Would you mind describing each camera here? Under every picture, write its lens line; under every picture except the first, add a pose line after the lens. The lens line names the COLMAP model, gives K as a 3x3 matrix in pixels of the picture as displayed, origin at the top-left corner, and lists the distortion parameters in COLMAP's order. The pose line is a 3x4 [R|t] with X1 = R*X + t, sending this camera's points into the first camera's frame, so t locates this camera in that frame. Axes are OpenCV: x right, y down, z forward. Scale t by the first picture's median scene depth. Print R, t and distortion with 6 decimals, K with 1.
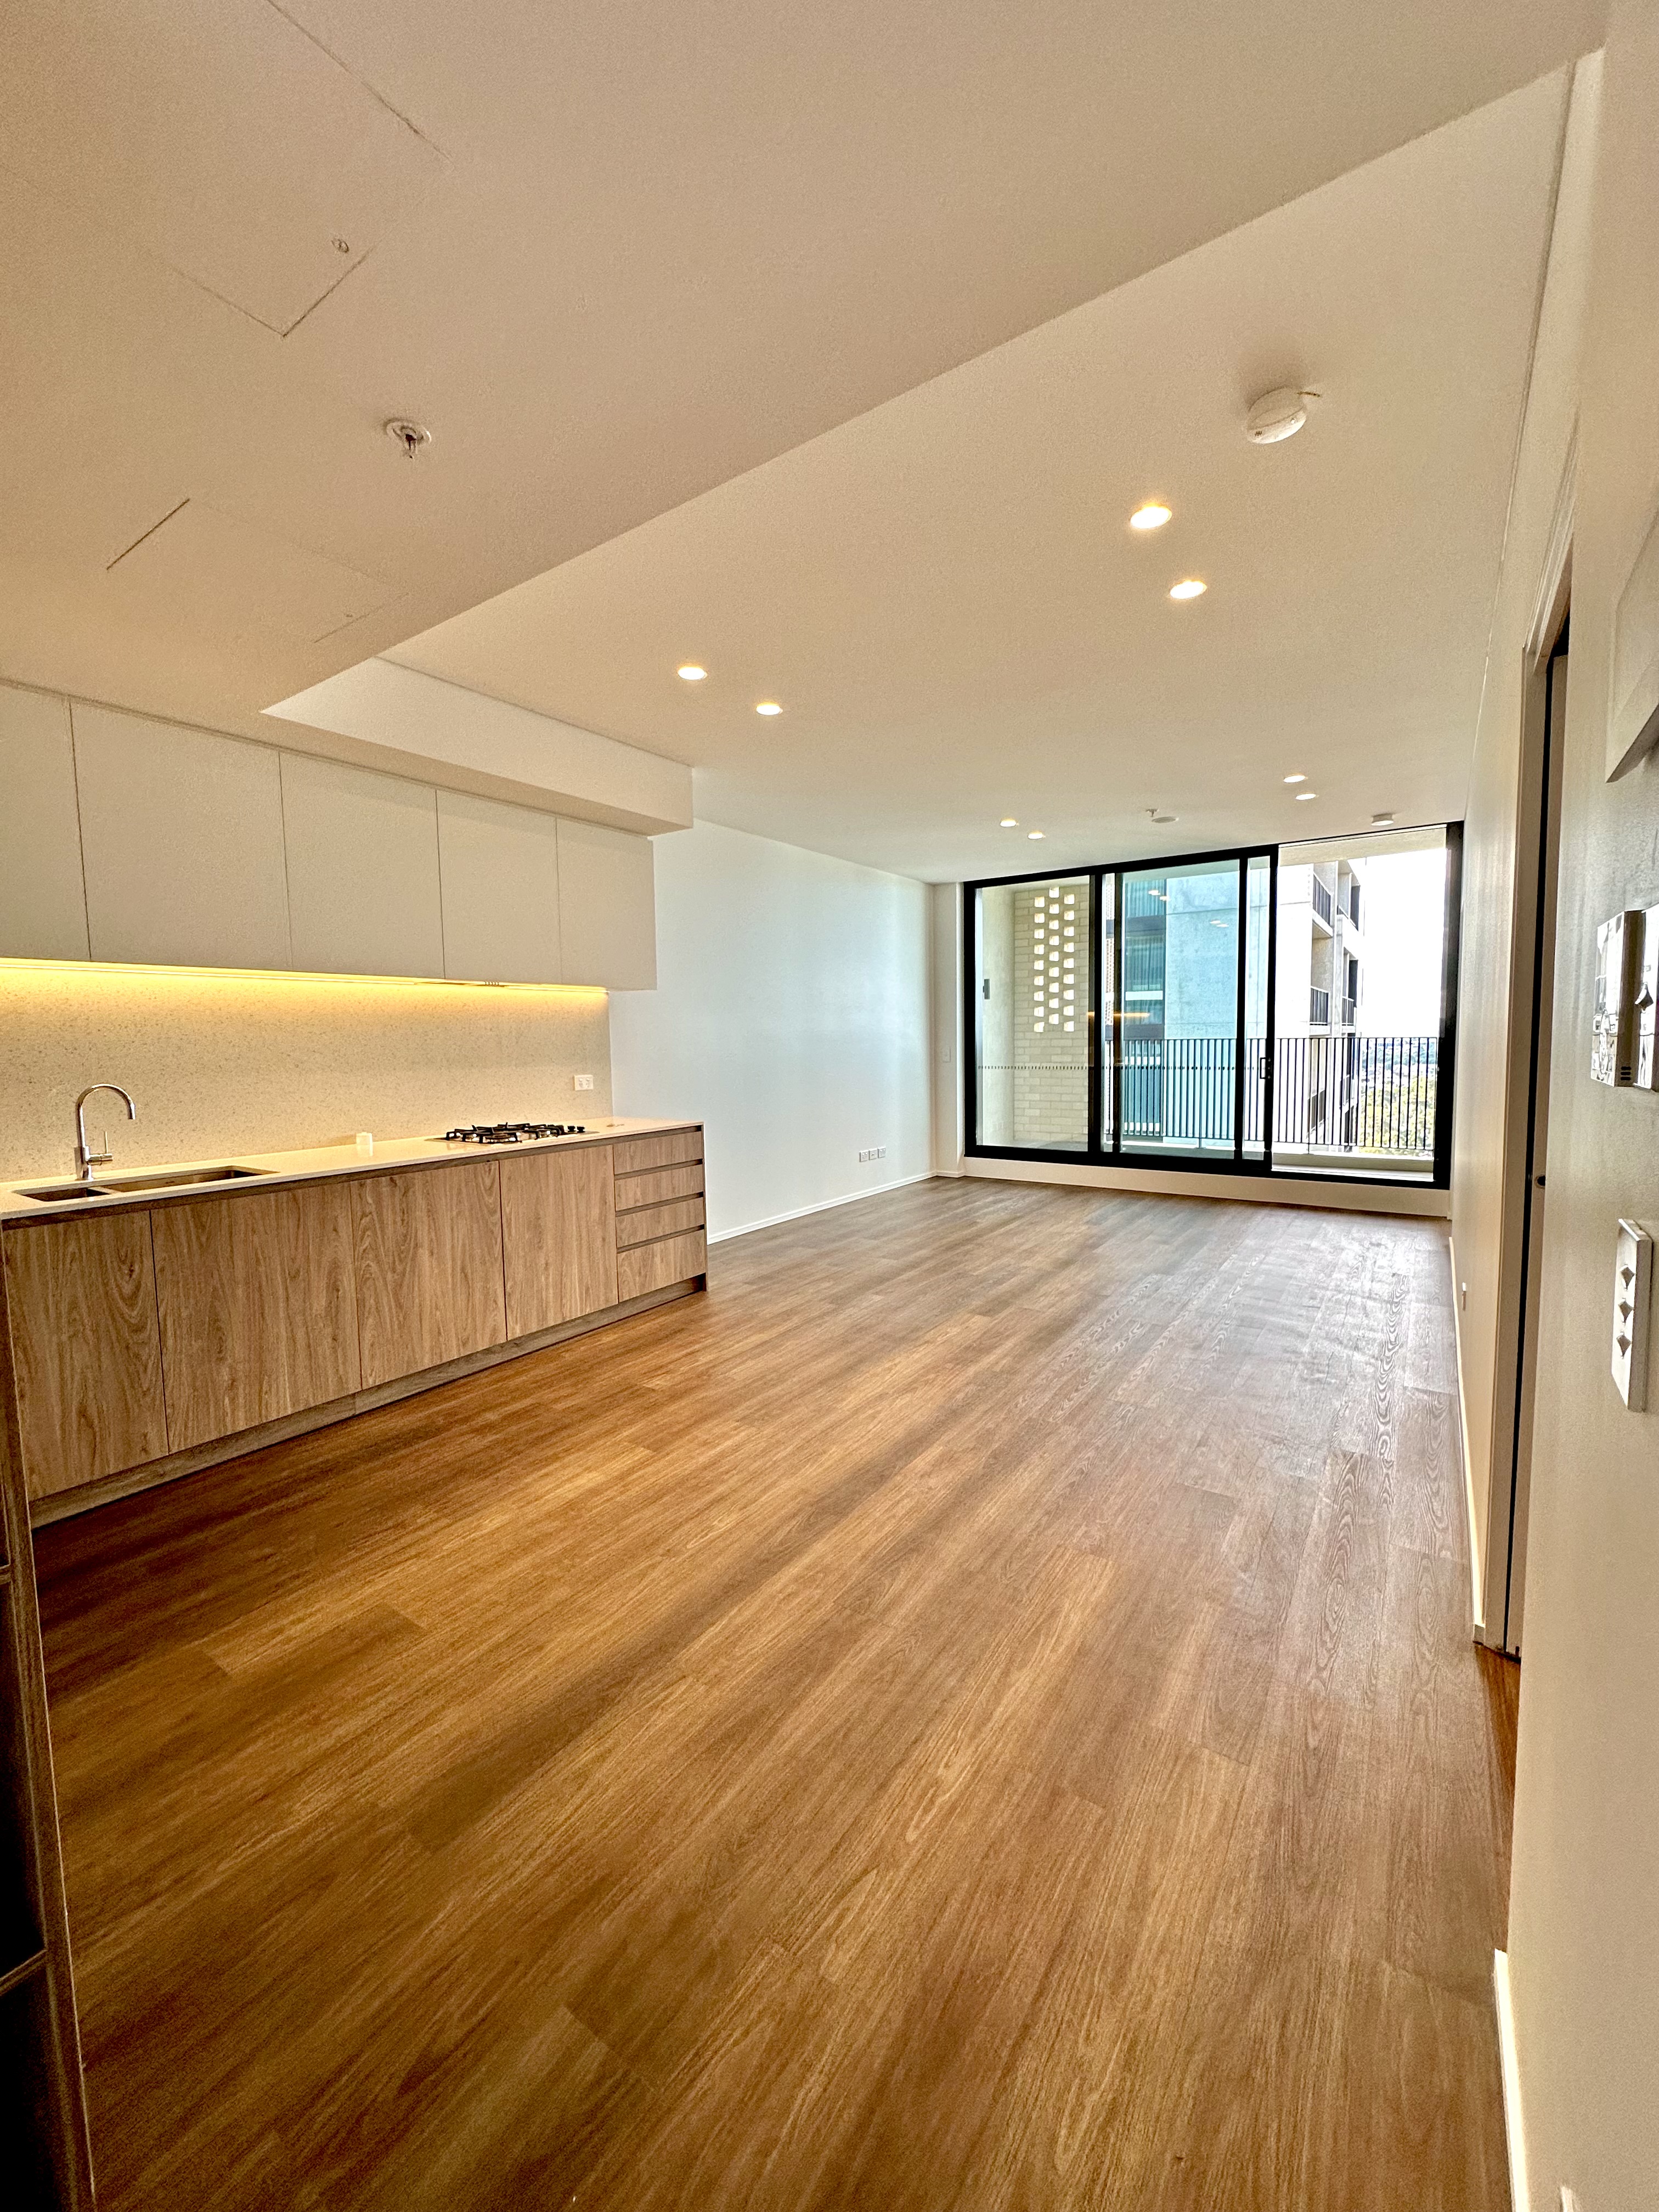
lens RADIAL K [[881.0, 0, 842.1], [0, 881.0, 1096.7], [0, 0, 1]] dist [-0.001736, -0.000639]
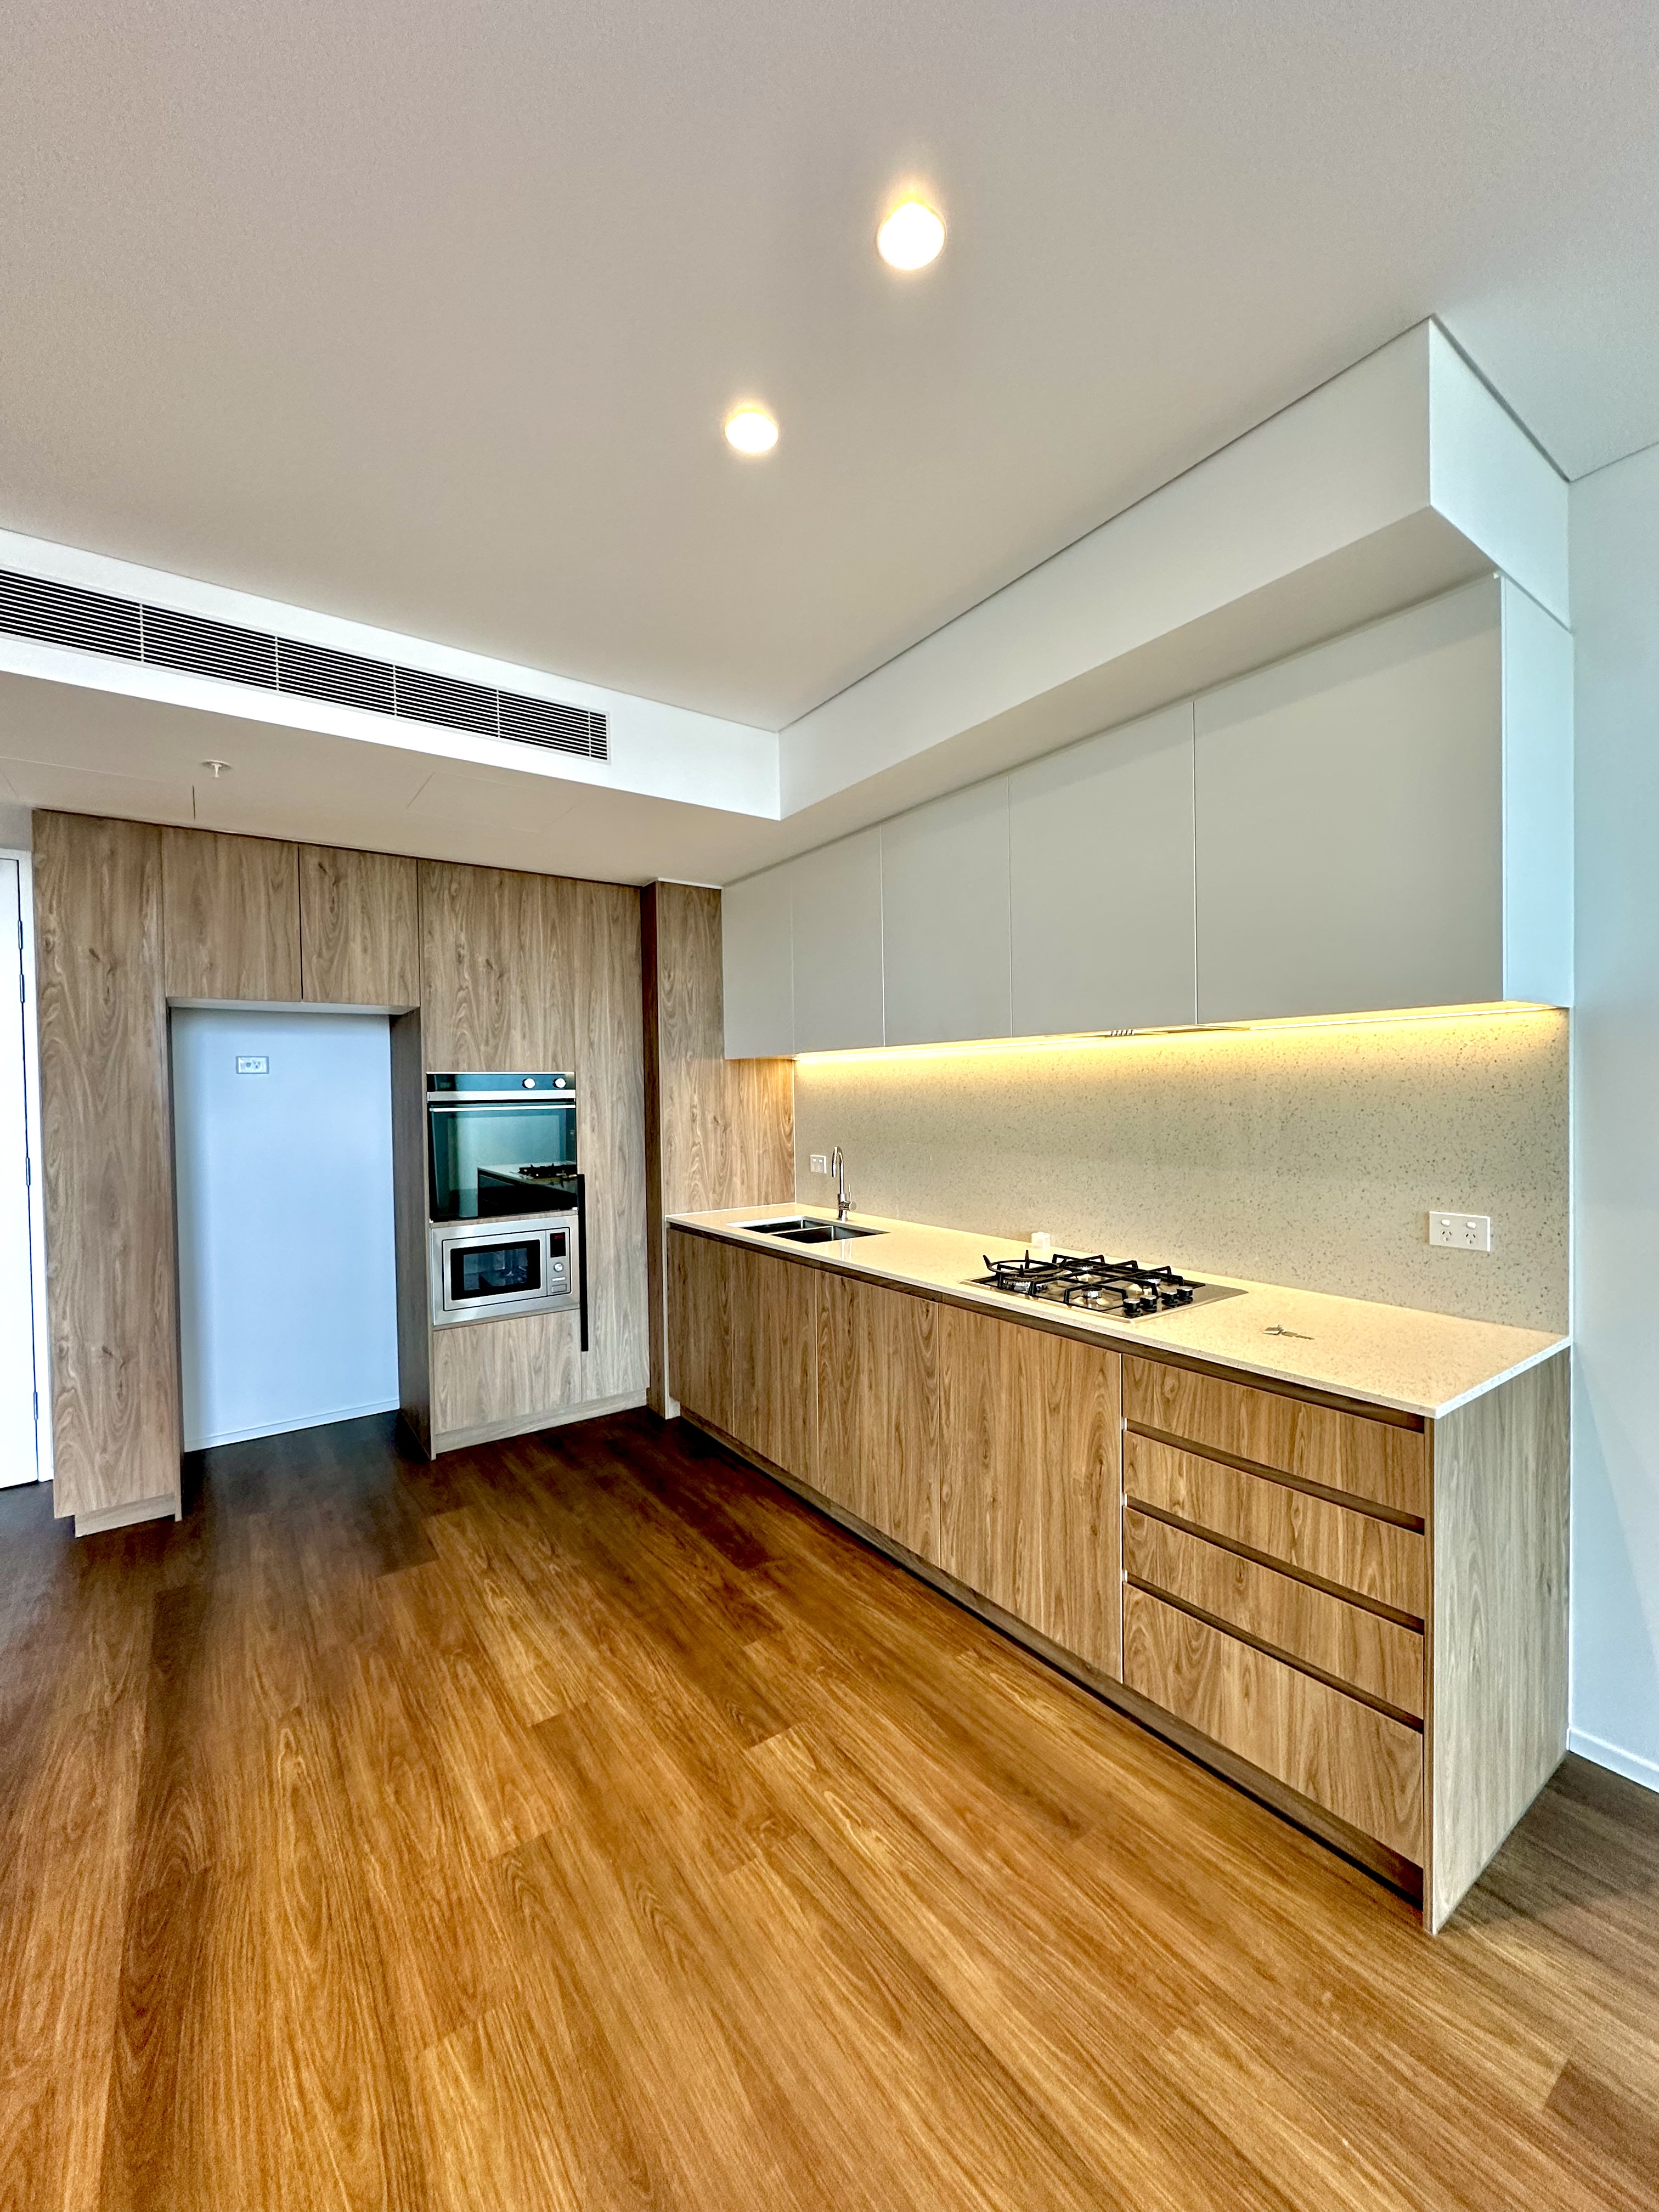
lens RADIAL K [[881.0, 0, 828.0], [0, 881.0, 1108.8], [0, 0, 1]] dist [-0.001736, -0.000639]
pose [[-0.354469, 0.039309, -0.934241, 0.278164], [-0.044786, 0.997256, 0.058953, -0.115750], [0.933995, 0.062738, -0.351735, 1.163383]]
